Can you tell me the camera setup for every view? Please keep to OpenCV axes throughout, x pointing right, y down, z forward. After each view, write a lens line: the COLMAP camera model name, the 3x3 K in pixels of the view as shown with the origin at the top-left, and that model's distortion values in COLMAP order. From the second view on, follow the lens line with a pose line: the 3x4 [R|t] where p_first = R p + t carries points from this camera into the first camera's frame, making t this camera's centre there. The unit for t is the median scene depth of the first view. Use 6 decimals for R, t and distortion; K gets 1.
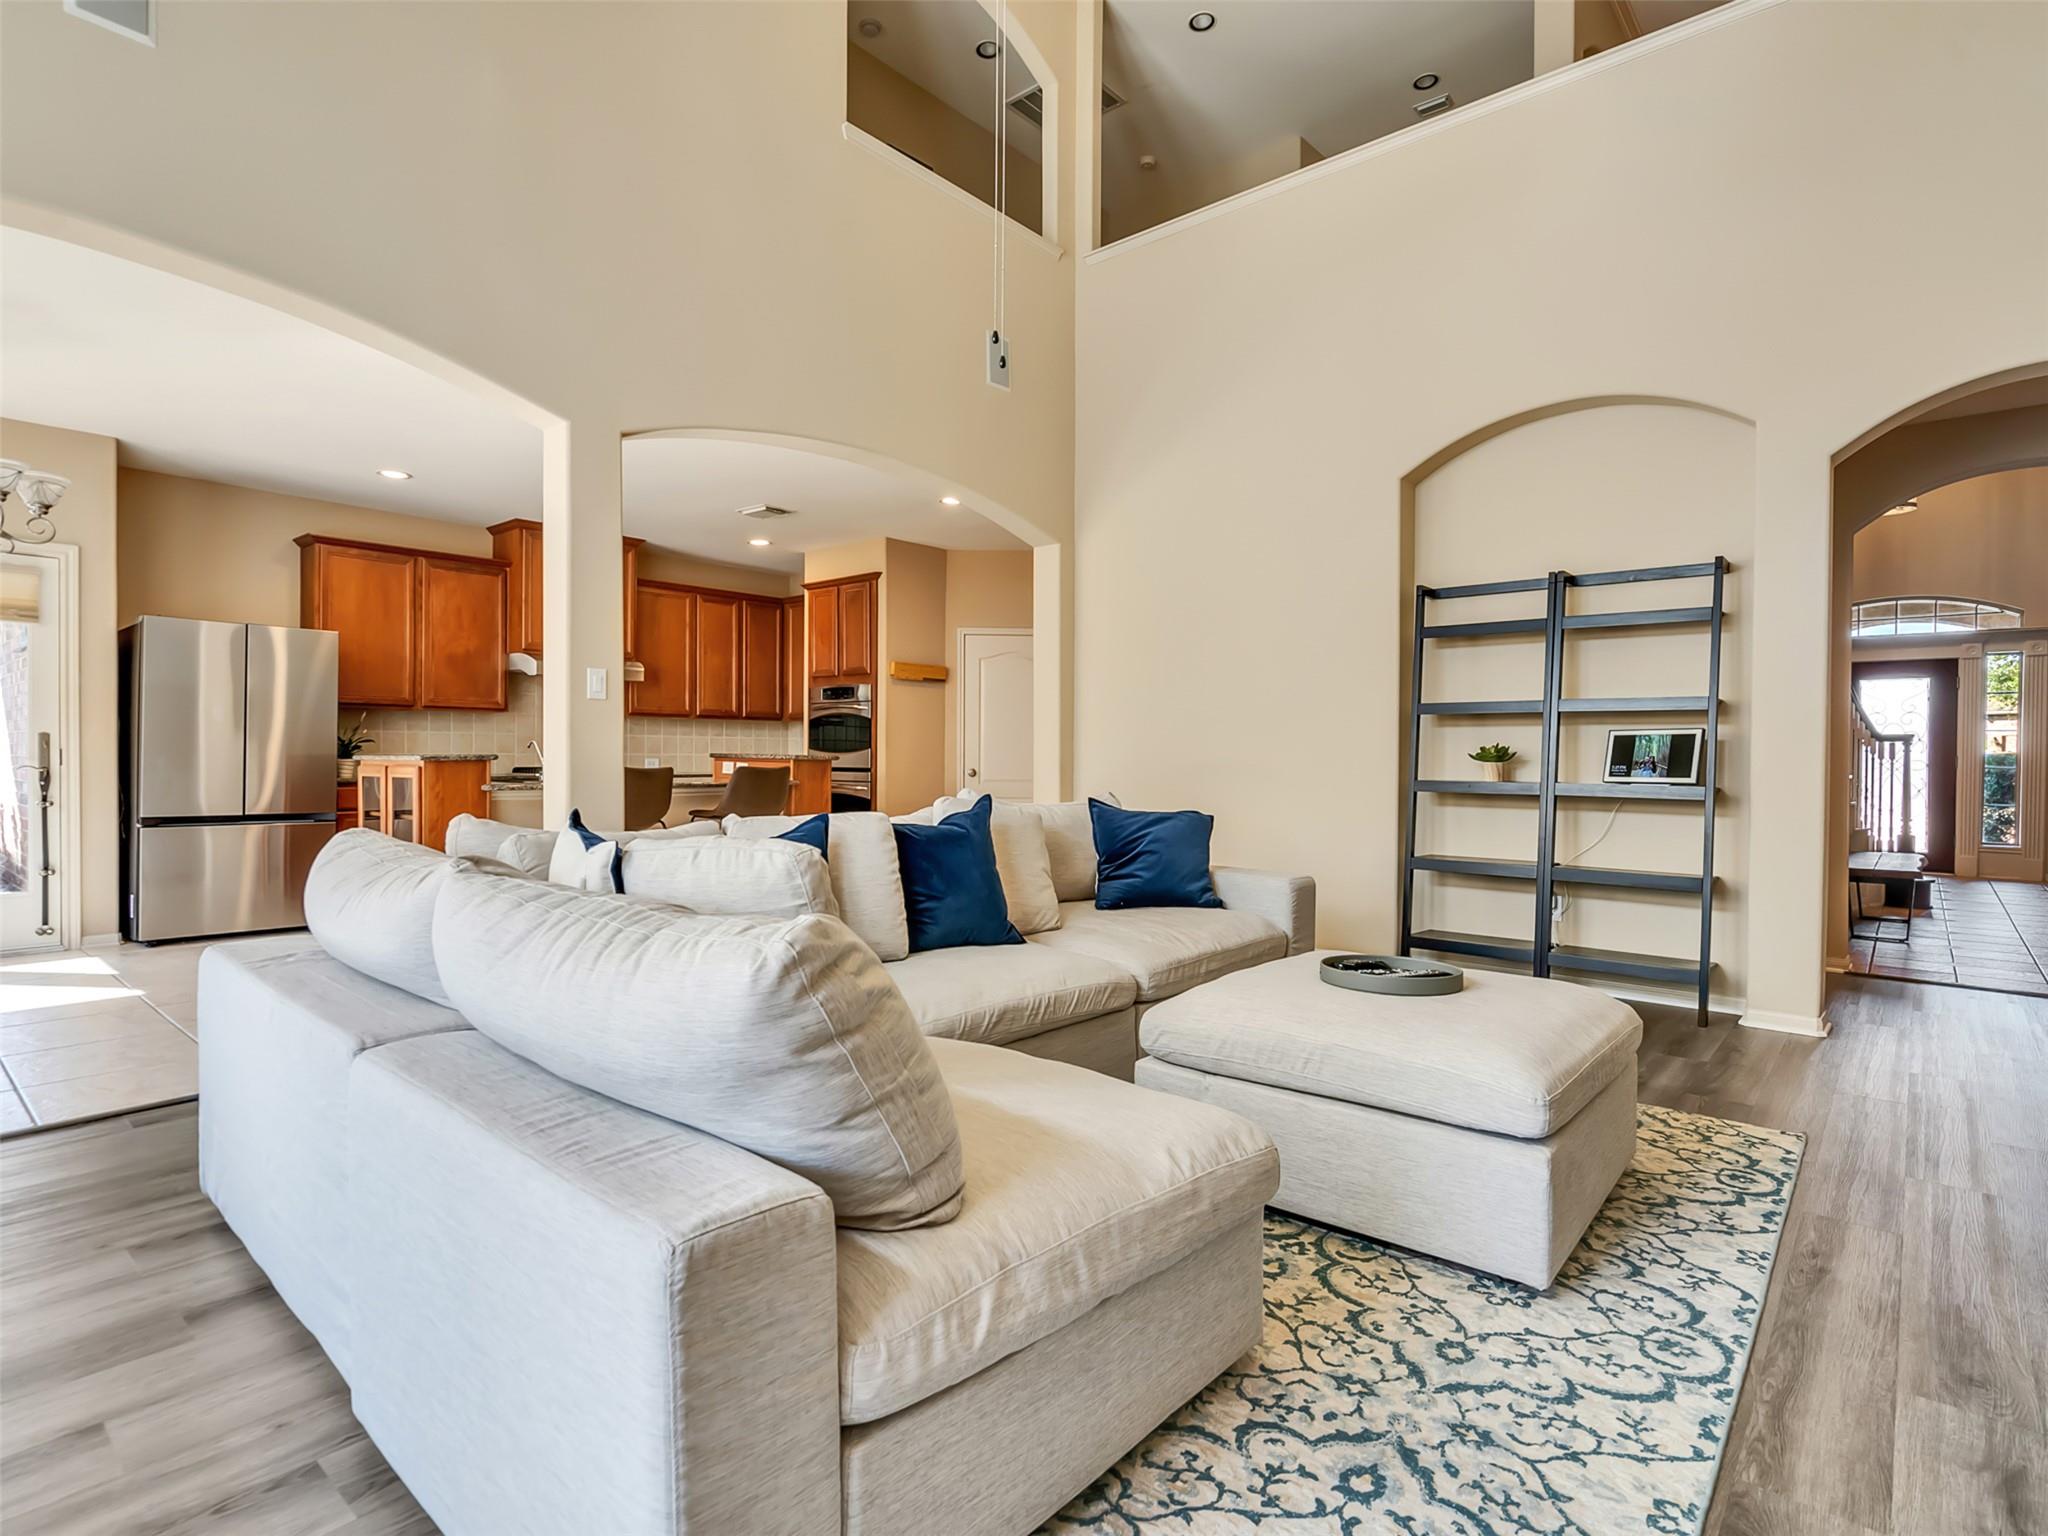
lens RADIAL K [[1040.5, 0, 1006.0], [0, 1040.5, 764.9], [0, 0, 1]] dist [-0.004103, 0.001696]
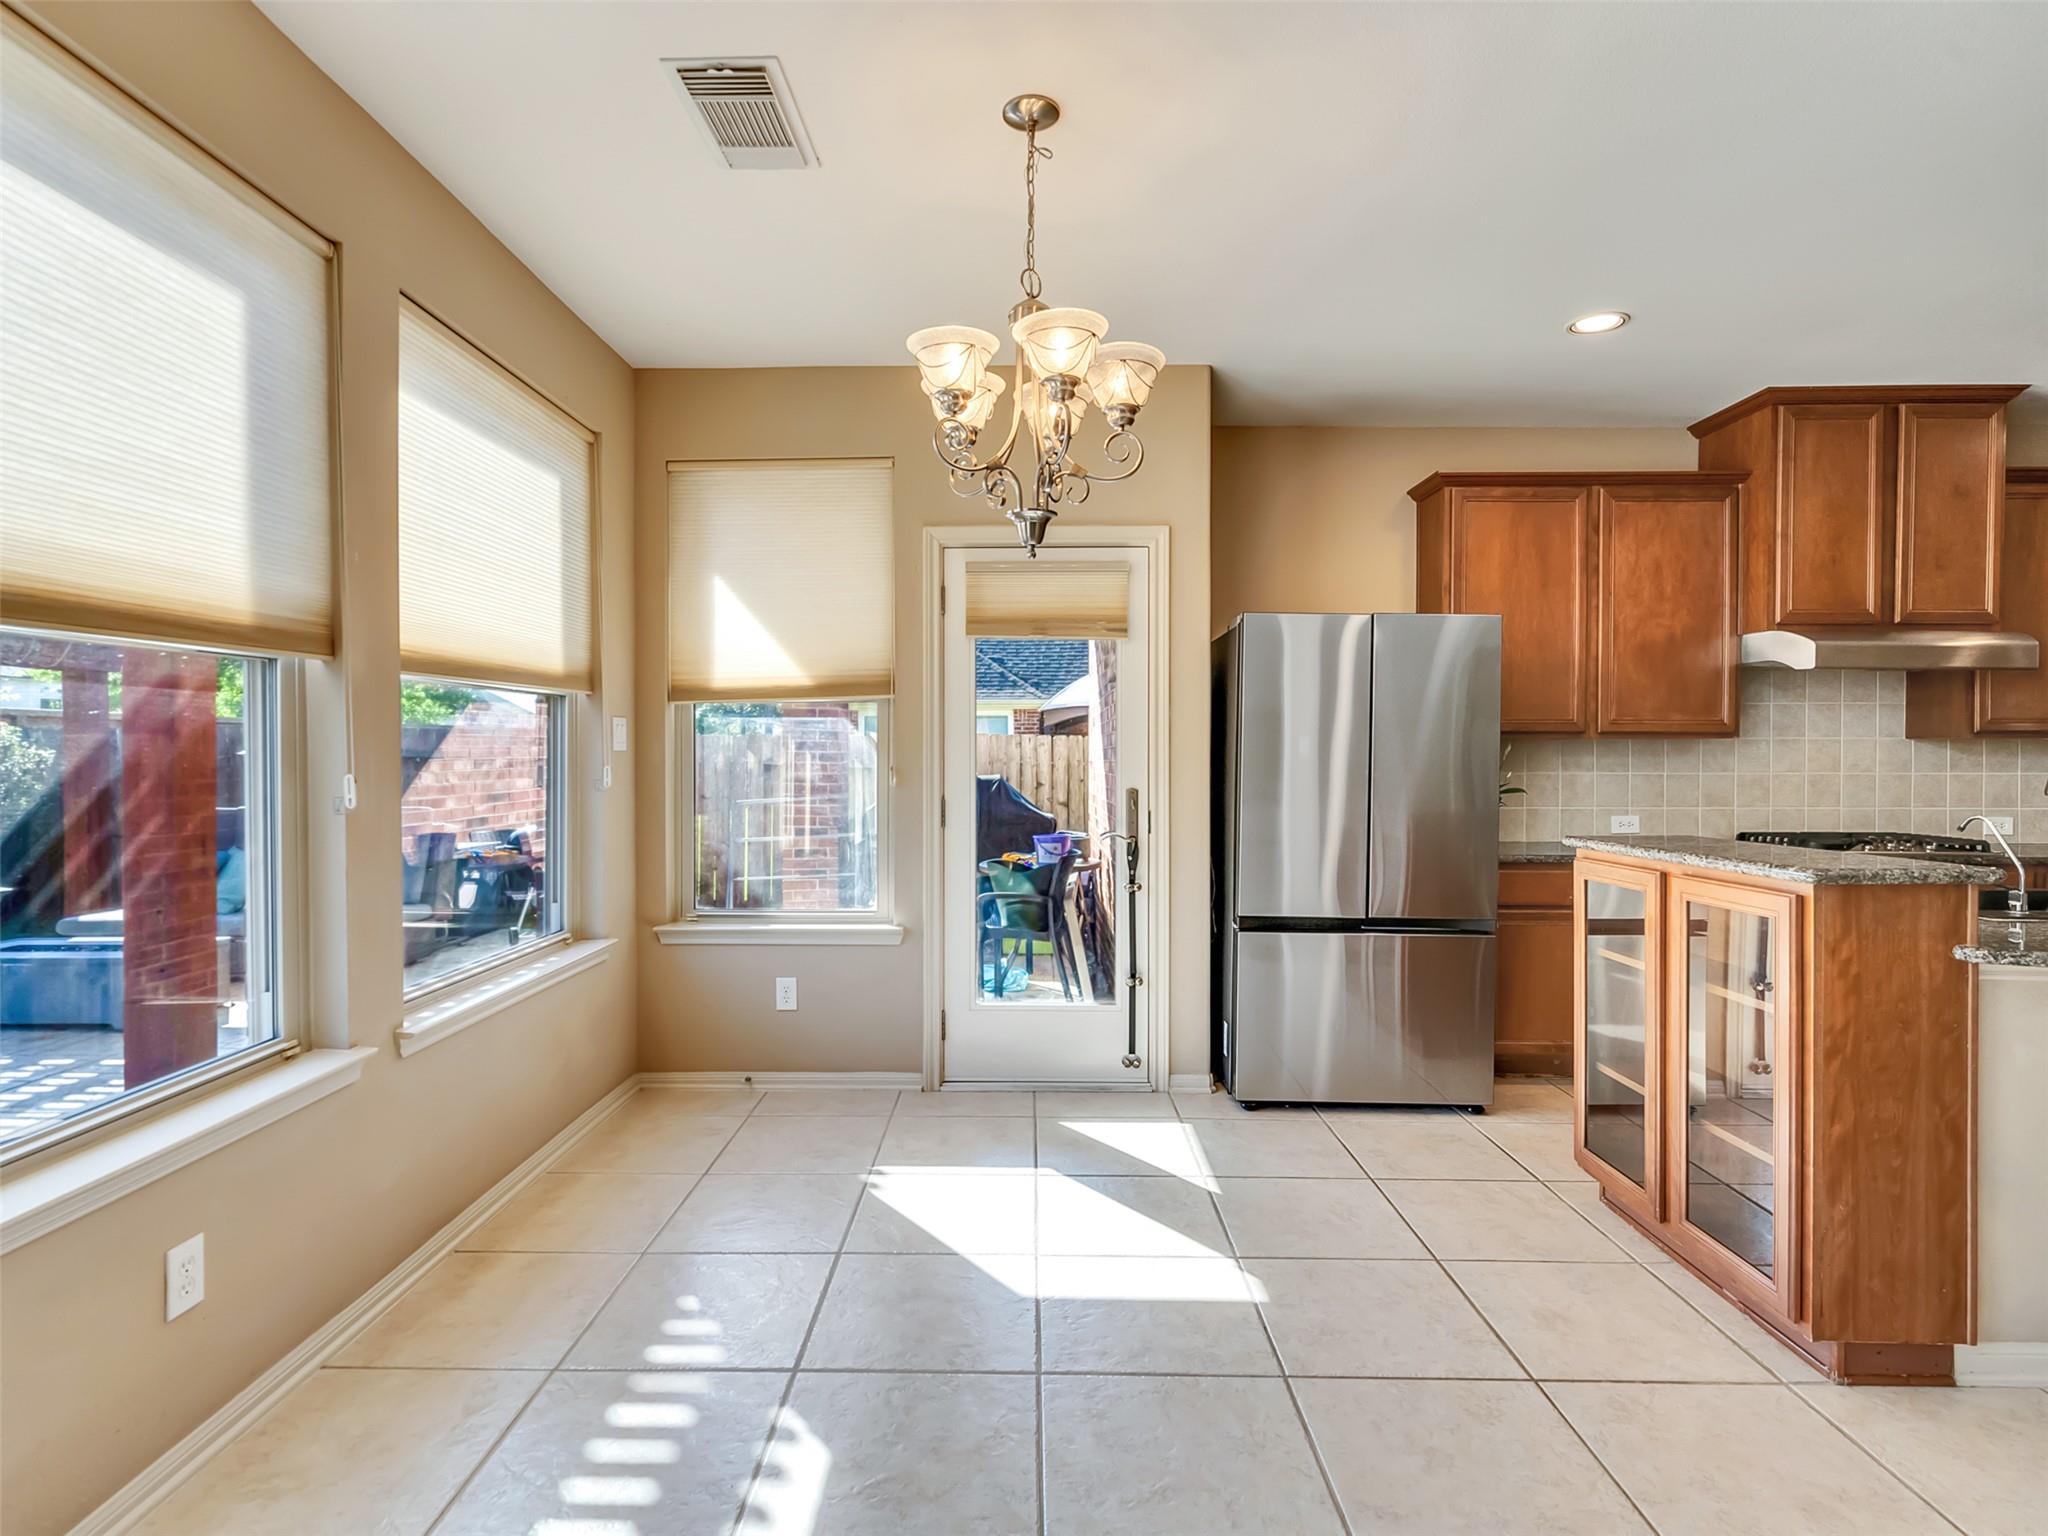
lens RADIAL K [[1040.5, 0, 1006.0], [0, 1040.5, 764.9], [0, 0, 1]] dist [-0.004103, 0.001696]
pose [[0.638874, -0.000357, -0.769311, -0.335866], [-0.005689, 0.999970, -0.005189, -0.034631], [0.769290, 0.007691, 0.638853, 0.370750]]
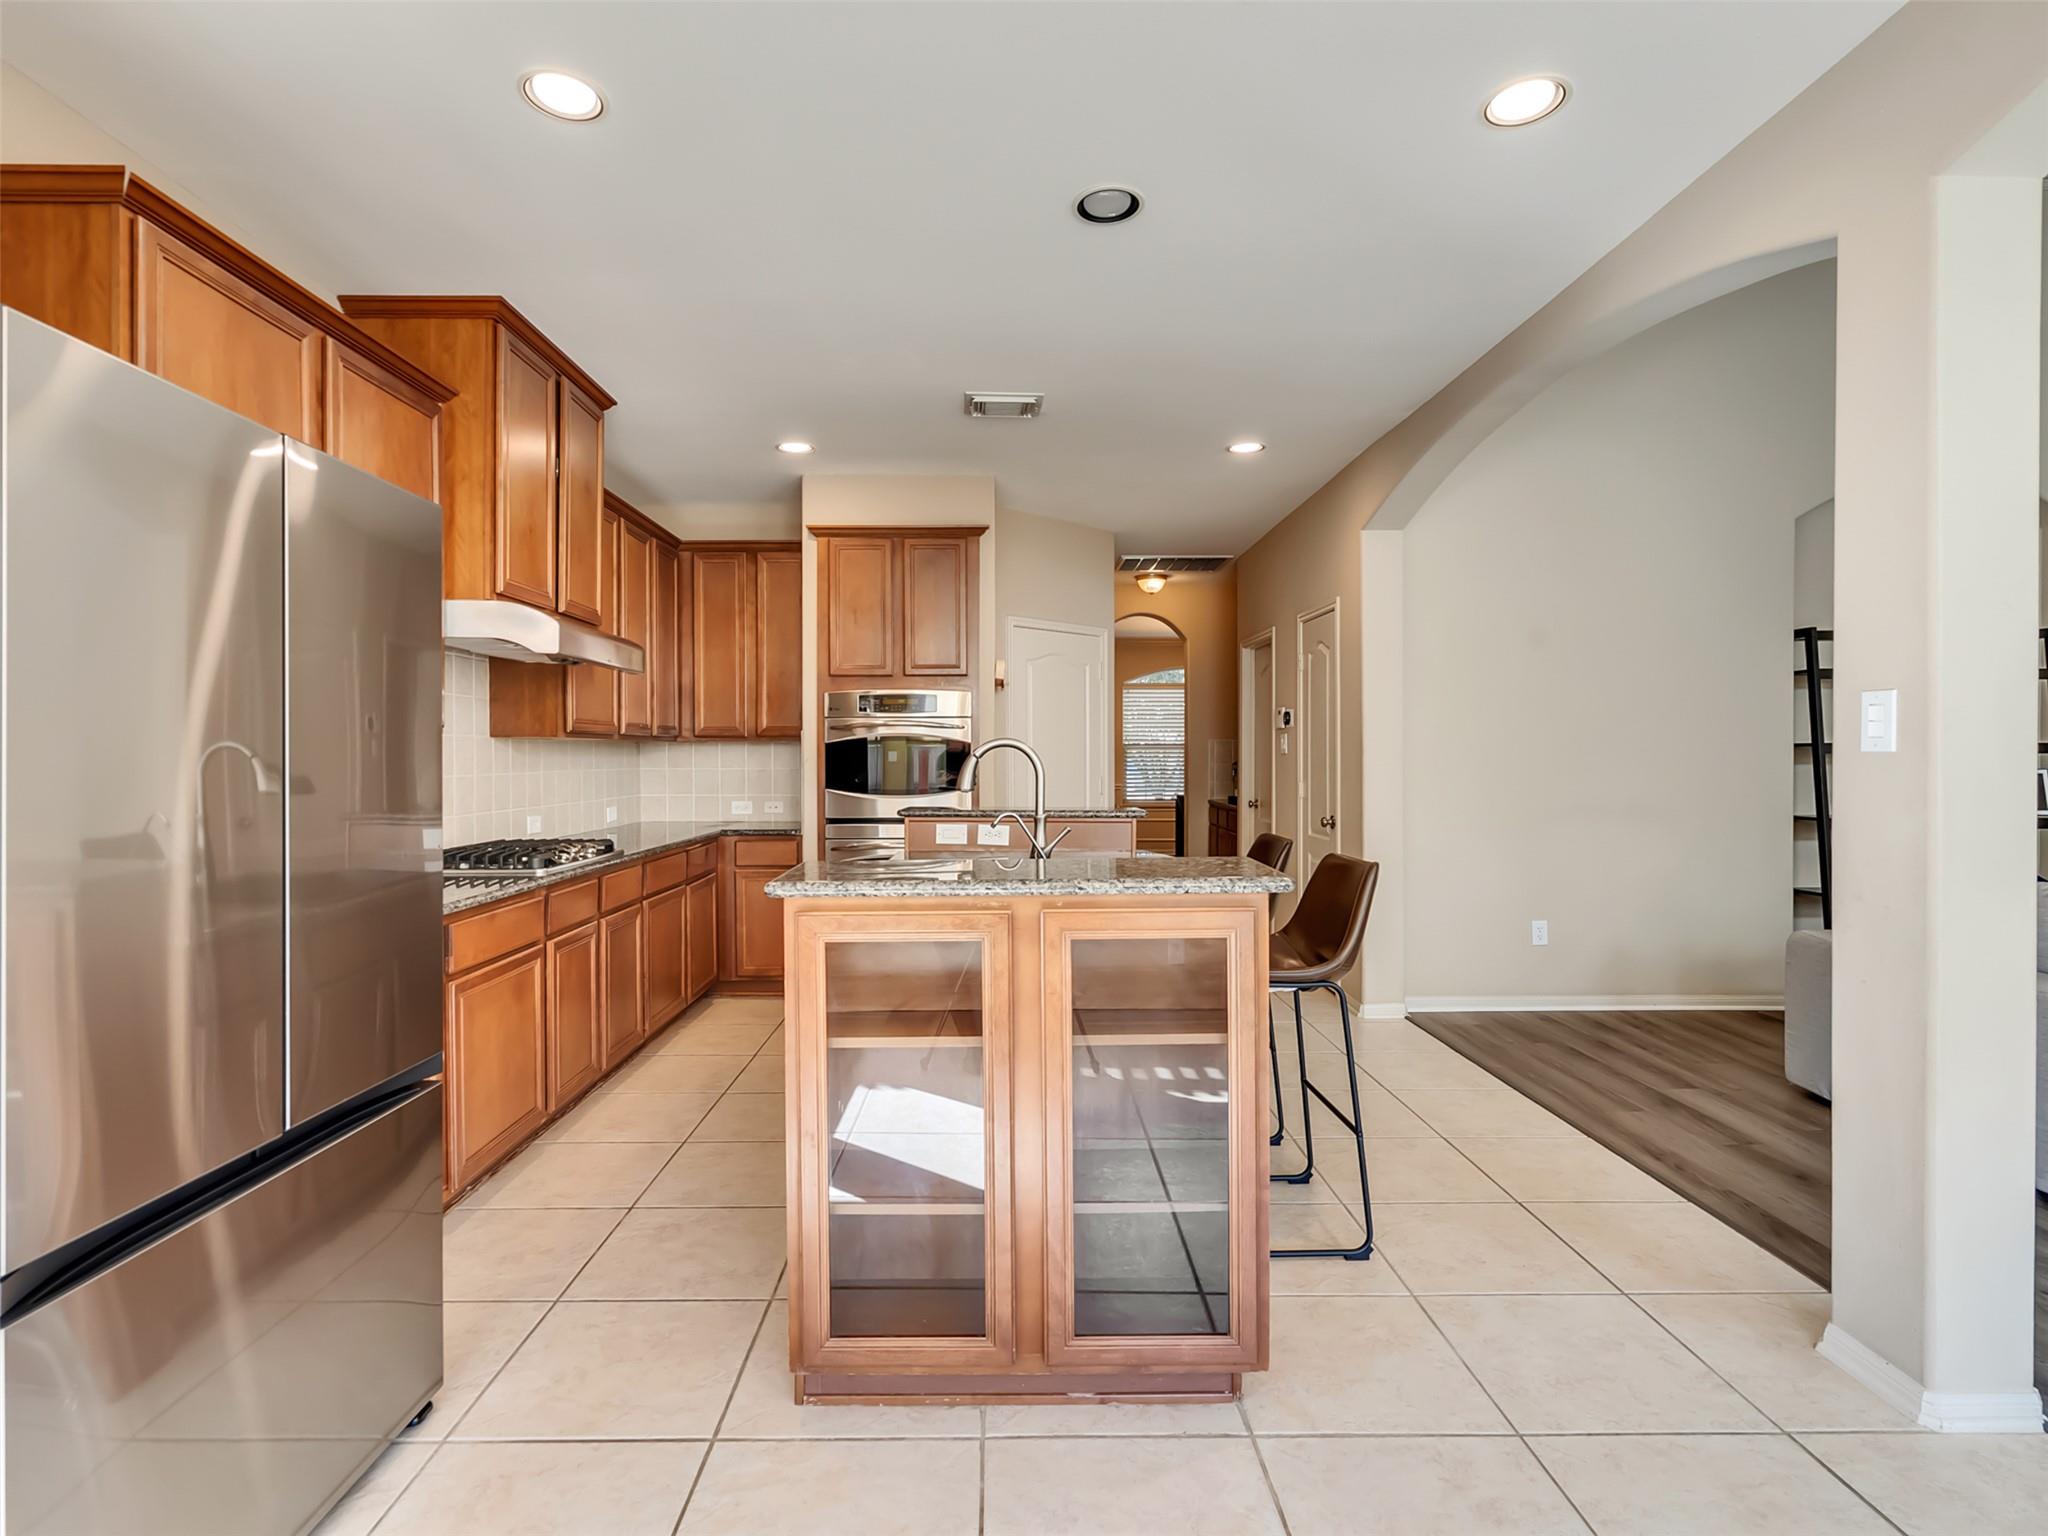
lens RADIAL K [[1040.5, 0, 1006.0], [0, 1040.5, 764.9], [0, 0, 1]] dist [-0.004103, 0.001696]
pose [[0.746295, -0.013910, 0.665470, -0.667539], [0.012638, 0.999898, 0.006728, -0.041661], [-0.665496, 0.003389, 0.746394, 0.578228]]
